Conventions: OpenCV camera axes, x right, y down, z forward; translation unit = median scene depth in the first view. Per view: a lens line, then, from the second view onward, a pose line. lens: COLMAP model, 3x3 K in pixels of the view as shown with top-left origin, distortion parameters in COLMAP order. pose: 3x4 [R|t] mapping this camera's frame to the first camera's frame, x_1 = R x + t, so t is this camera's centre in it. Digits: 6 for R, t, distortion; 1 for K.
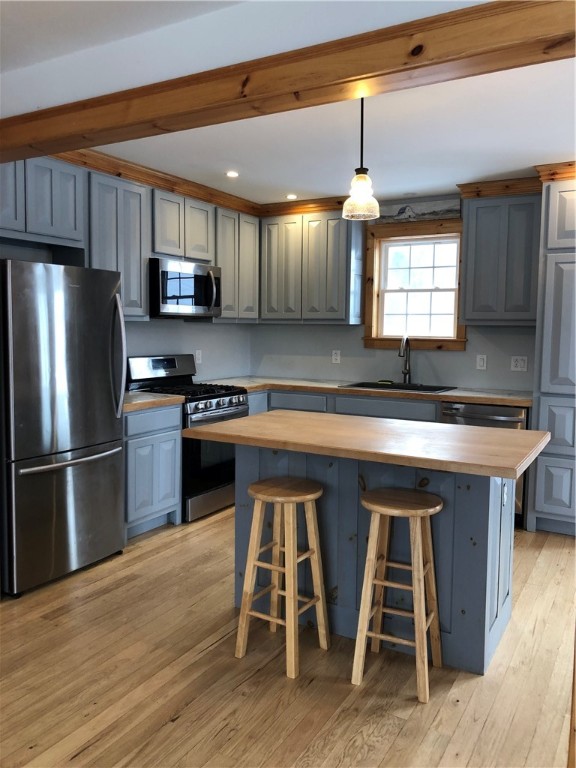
lens RADIAL K [[622.7, 0, 290.3], [0, 622.7, 380.5], [0, 0, 1]] dist [0.019916, -0.000024]
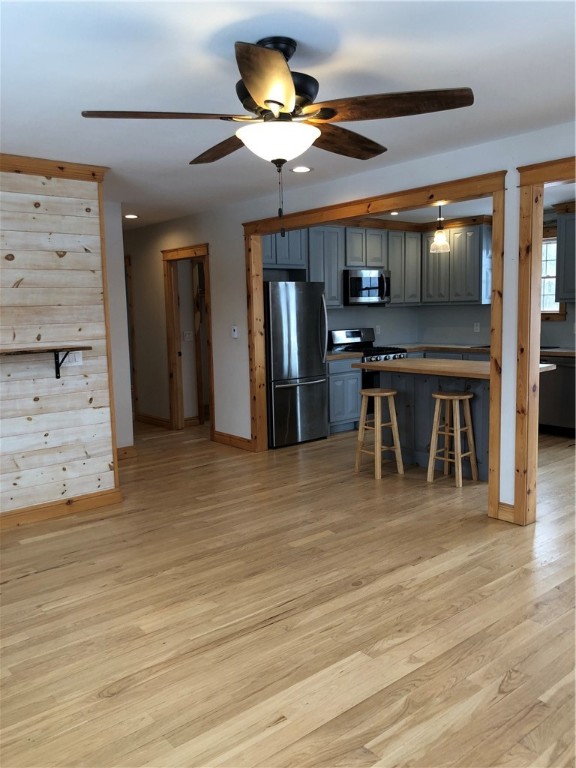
lens RADIAL K [[630.0, 0, 288.0], [0, 630.0, 384.0], [0, 0, 1]] dist [0.016680, -0.001448]
pose [[0.937084, 0.005515, -0.349059, 0.229246], [0.007012, 0.999376, 0.034615, 0.049268], [0.349032, -0.034885, 0.936461, -0.648232]]
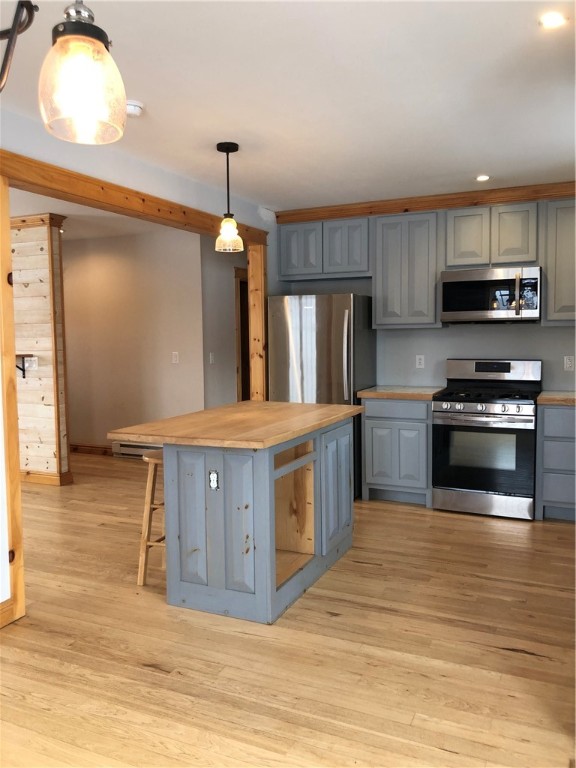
lens RADIAL K [[622.7, 0, 290.3], [0, 622.7, 380.5], [0, 0, 1]] dist [0.019916, -0.000024]
pose [[0.087046, 0.063147, -0.994201, 0.928456], [-0.075720, 0.995521, 0.056602, -0.044035], [0.993322, 0.070354, 0.091438, 0.652451]]
